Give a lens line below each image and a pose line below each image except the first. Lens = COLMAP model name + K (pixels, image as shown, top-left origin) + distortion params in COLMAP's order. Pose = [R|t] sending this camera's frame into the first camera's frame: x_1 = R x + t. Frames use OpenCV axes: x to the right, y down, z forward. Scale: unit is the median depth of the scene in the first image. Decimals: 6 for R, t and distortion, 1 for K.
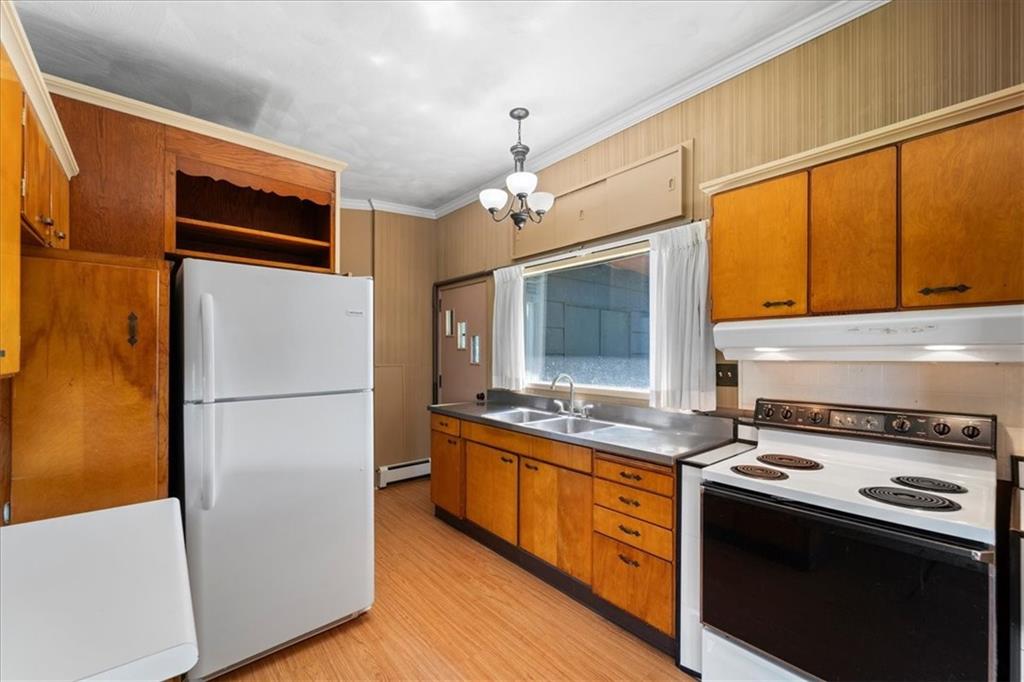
lens RADIAL K [[413.7, 0, 514.1], [0, 413.7, 352.5], [0, 0, 1]] dist [0.003534, -0.003511]
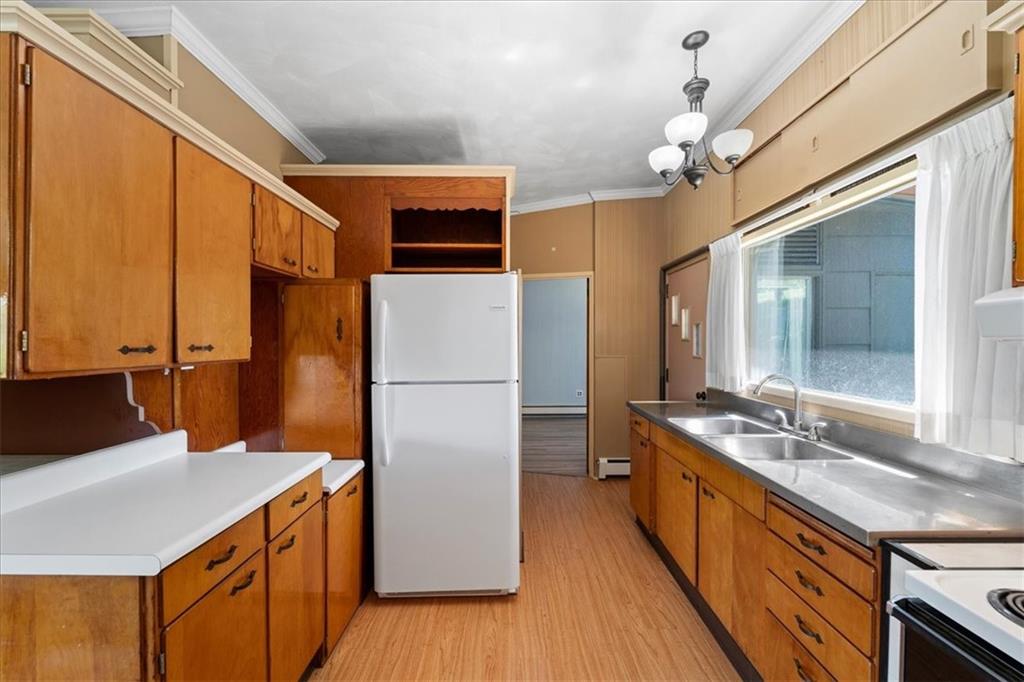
lens RADIAL K [[411.2, 0, 515.5], [0, 411.2, 345.7], [0, 0, 1]] dist [-0.001676, -0.000345]
pose [[0.761379, 0.003851, -0.648295, 0.278614], [0.002618, 0.999956, 0.009014, -0.006710], [0.648301, -0.008561, 0.761336, 0.193770]]
